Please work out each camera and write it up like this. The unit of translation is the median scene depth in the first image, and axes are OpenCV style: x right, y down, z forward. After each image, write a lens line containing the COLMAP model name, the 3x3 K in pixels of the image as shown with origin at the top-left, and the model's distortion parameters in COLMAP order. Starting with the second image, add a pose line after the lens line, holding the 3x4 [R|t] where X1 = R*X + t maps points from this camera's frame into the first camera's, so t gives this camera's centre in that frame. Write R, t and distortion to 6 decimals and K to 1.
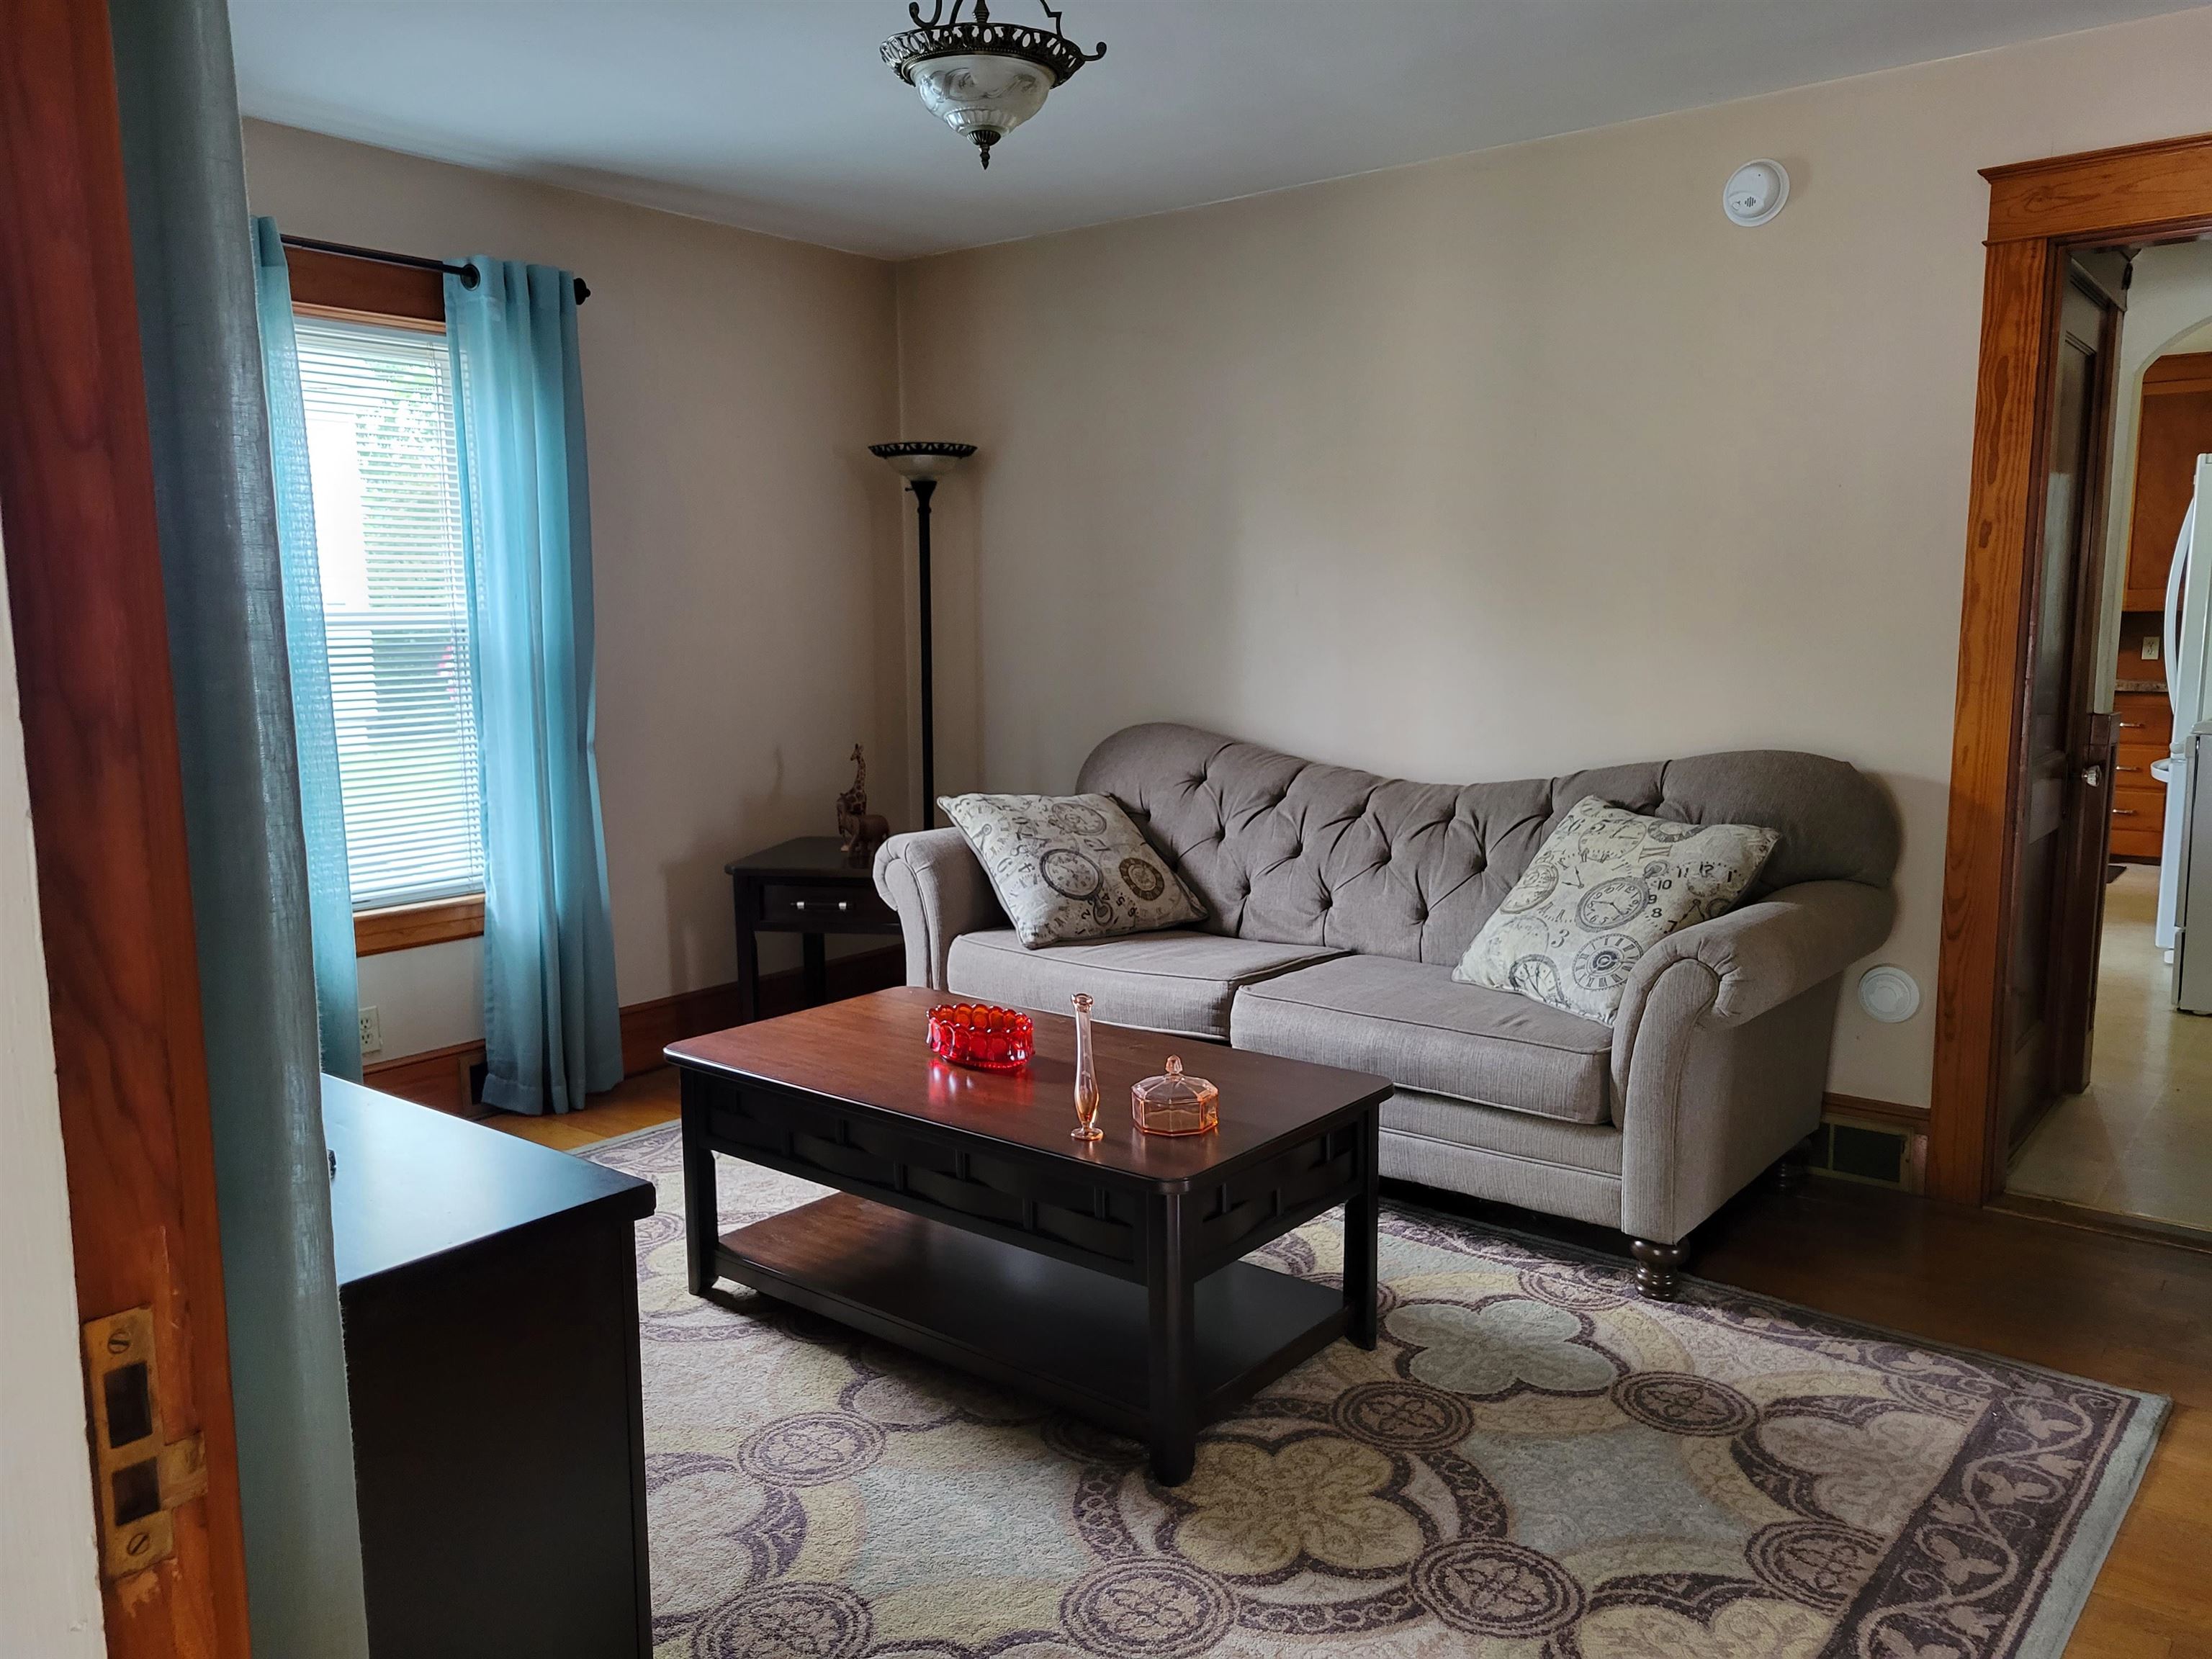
lens RADIAL K [[1697.0, 0, 1113.1], [0, 1697.0, 829.7], [0, 0, 1]] dist [0.046042, -0.013594]
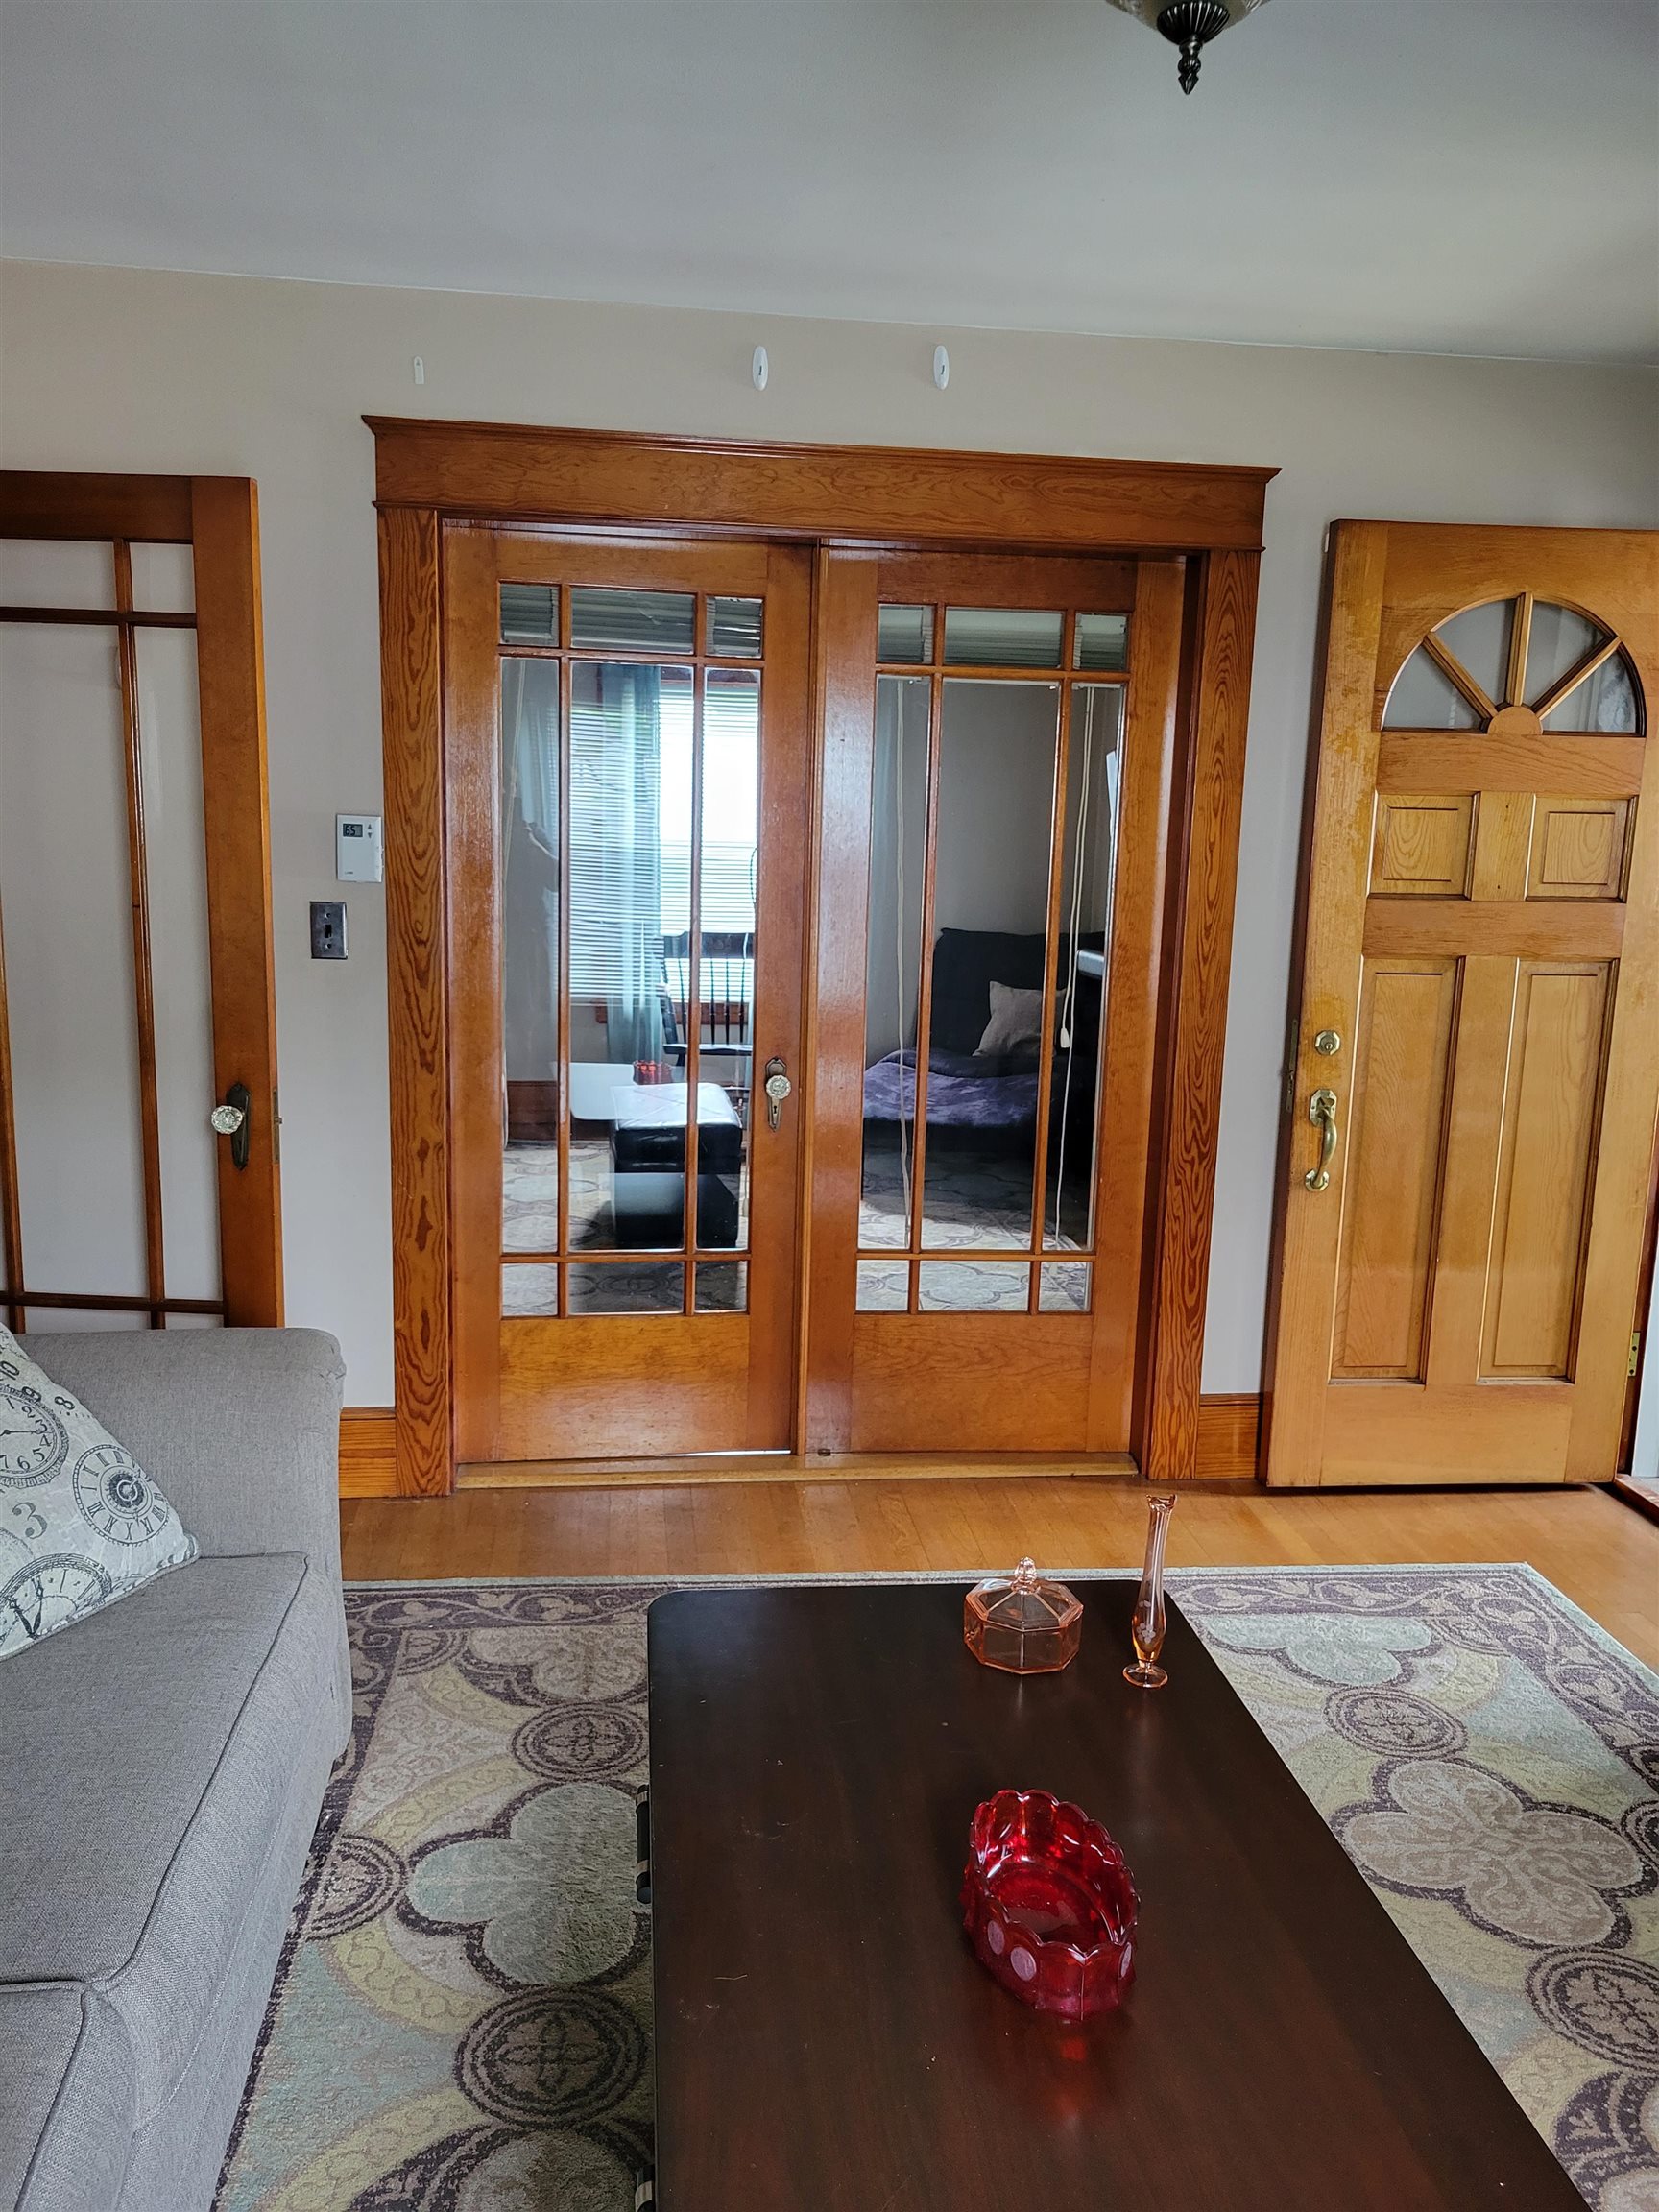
lens RADIAL K [[1697.0, 0, 838.5], [0, 1697.0, 1109.7], [0, 0, 1]] dist [0.046042, -0.013594]
pose [[-0.717451, -0.134701, 0.683461, -0.392284], [0.072805, 0.961254, 0.265876, -0.259826], [-0.692794, 0.240512, -0.679846, 1.536136]]
